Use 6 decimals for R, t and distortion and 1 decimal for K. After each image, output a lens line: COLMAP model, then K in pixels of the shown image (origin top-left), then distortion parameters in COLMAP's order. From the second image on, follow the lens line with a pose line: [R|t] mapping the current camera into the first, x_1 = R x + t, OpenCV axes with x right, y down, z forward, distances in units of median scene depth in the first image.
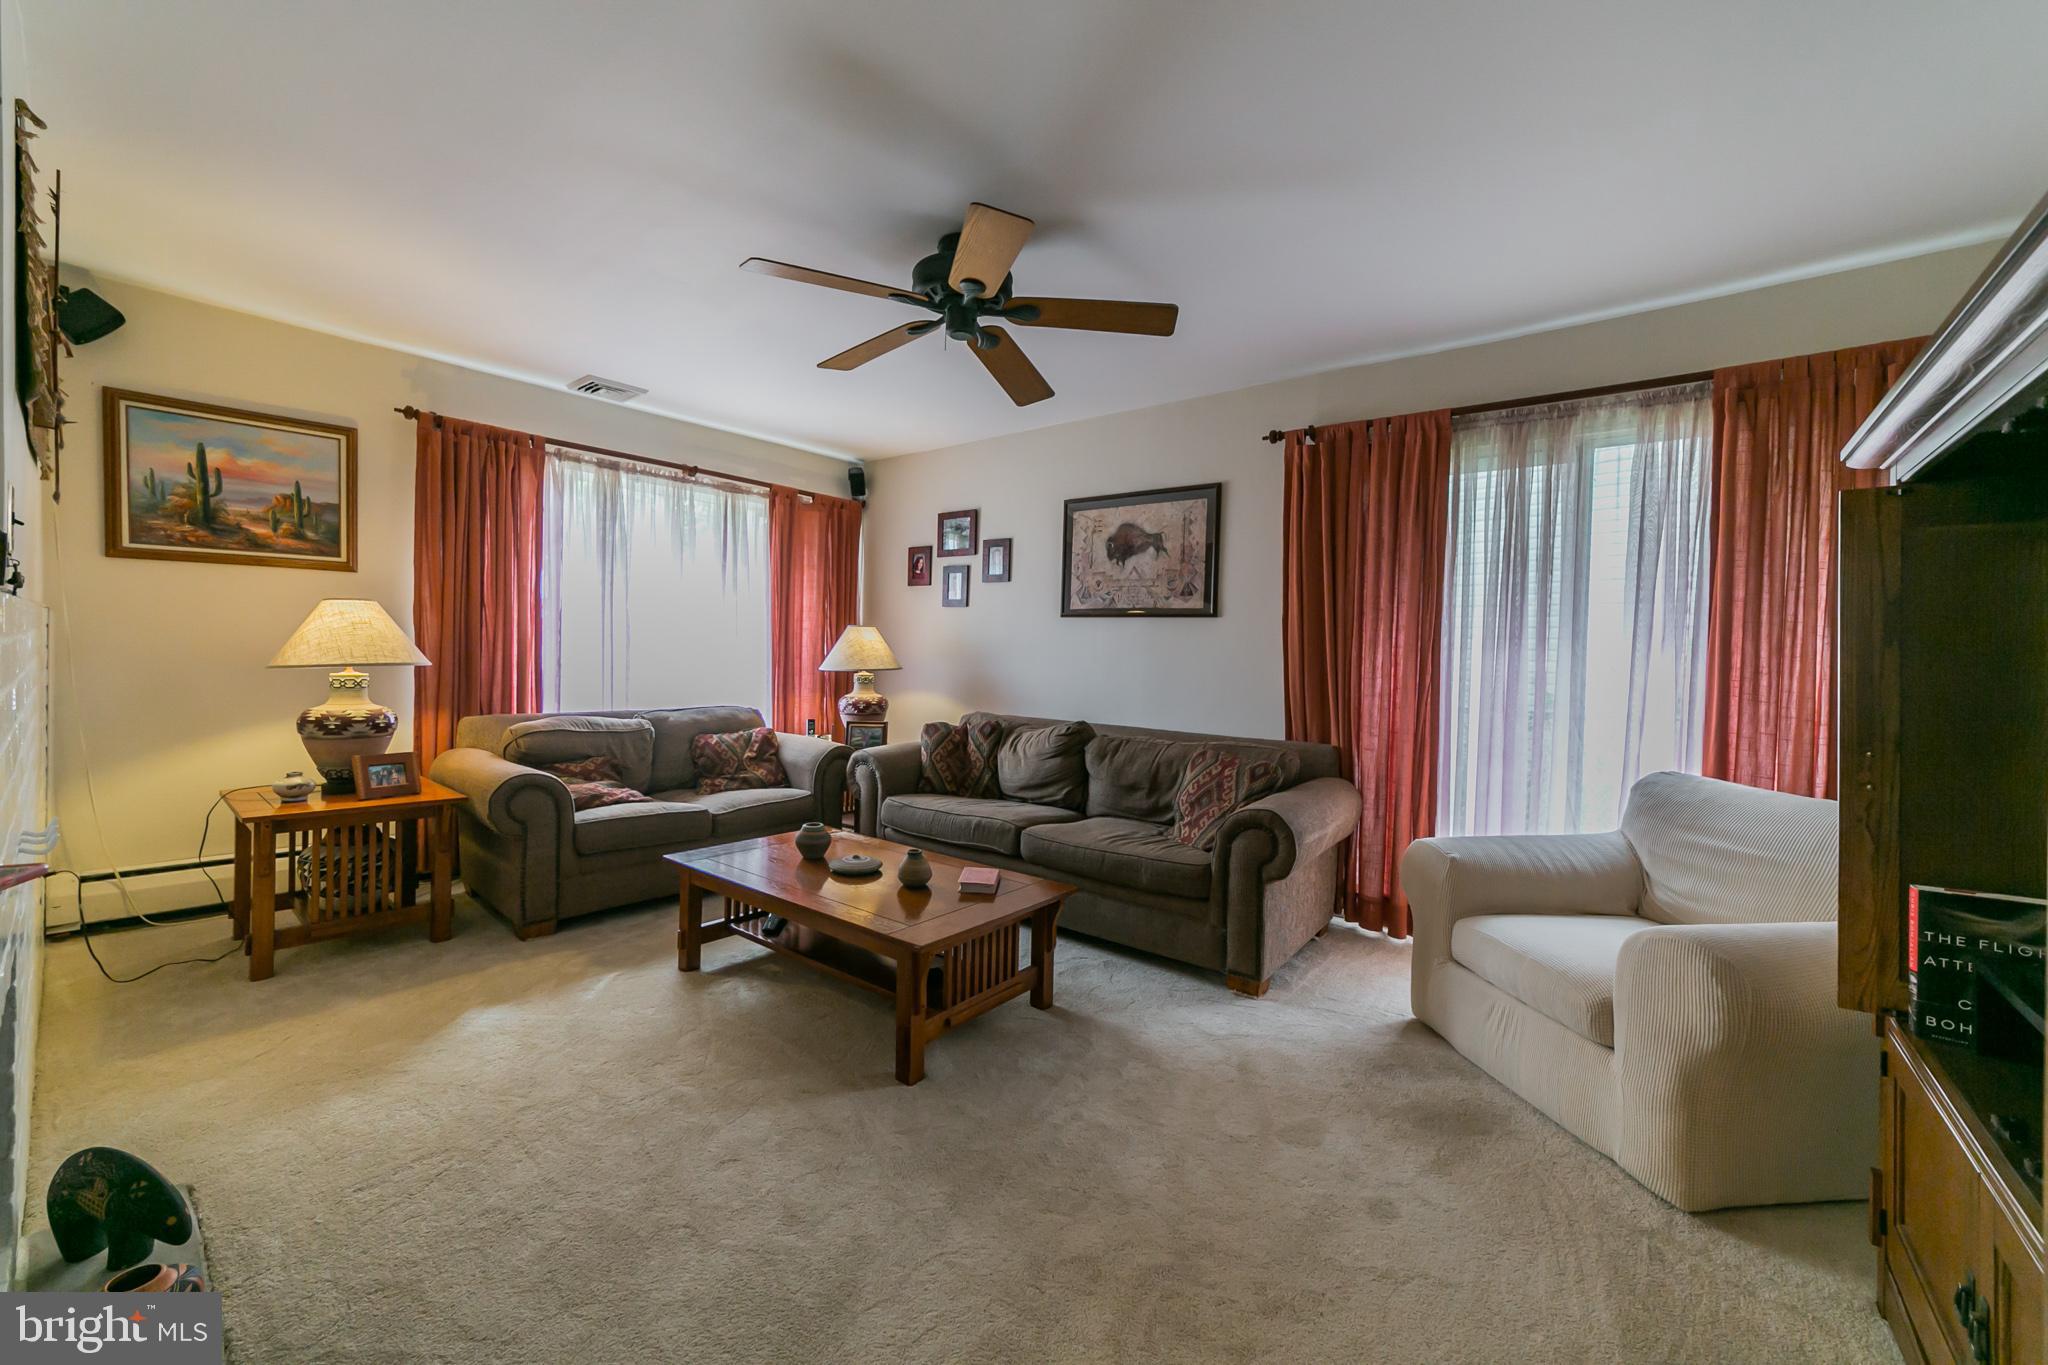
lens RADIAL K [[816.1, 0, 995.1], [0, 816.1, 670.0], [0, 0, 1]] dist [-0.010826, 0.000048]
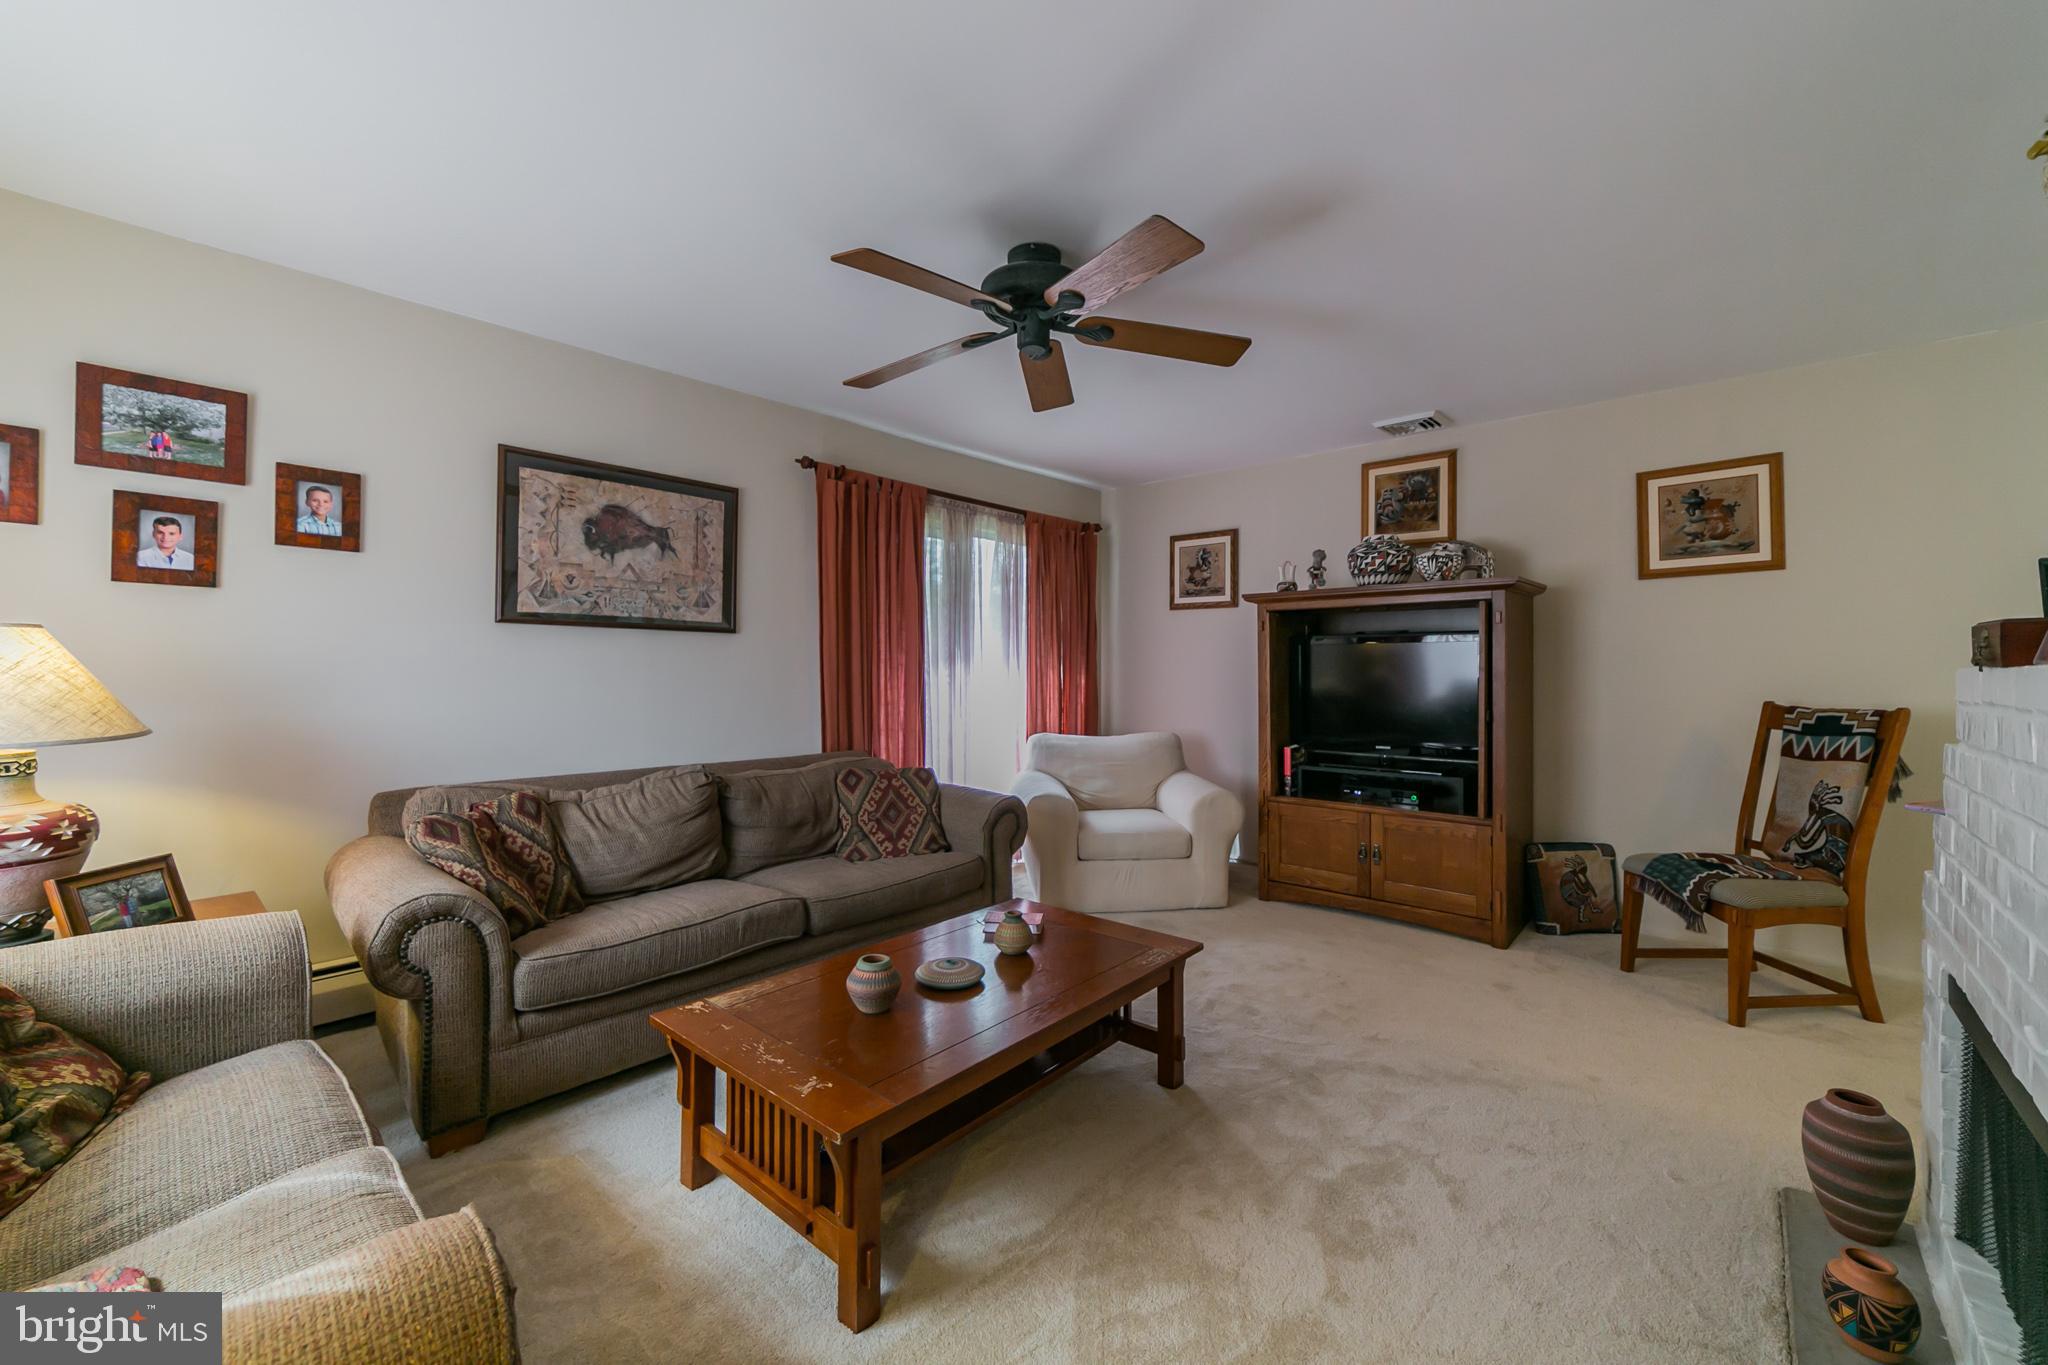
lens RADIAL K [[834.3, 0, 1032.3], [0, 834.3, 664.3], [0, 0, 1]] dist [-0.021028, 0.017356]
pose [[0.012729, -0.016785, 0.999778, -0.618453], [0.022992, 0.999600, 0.016489, -0.035131], [-0.999655, 0.022777, 0.013109, 0.608367]]
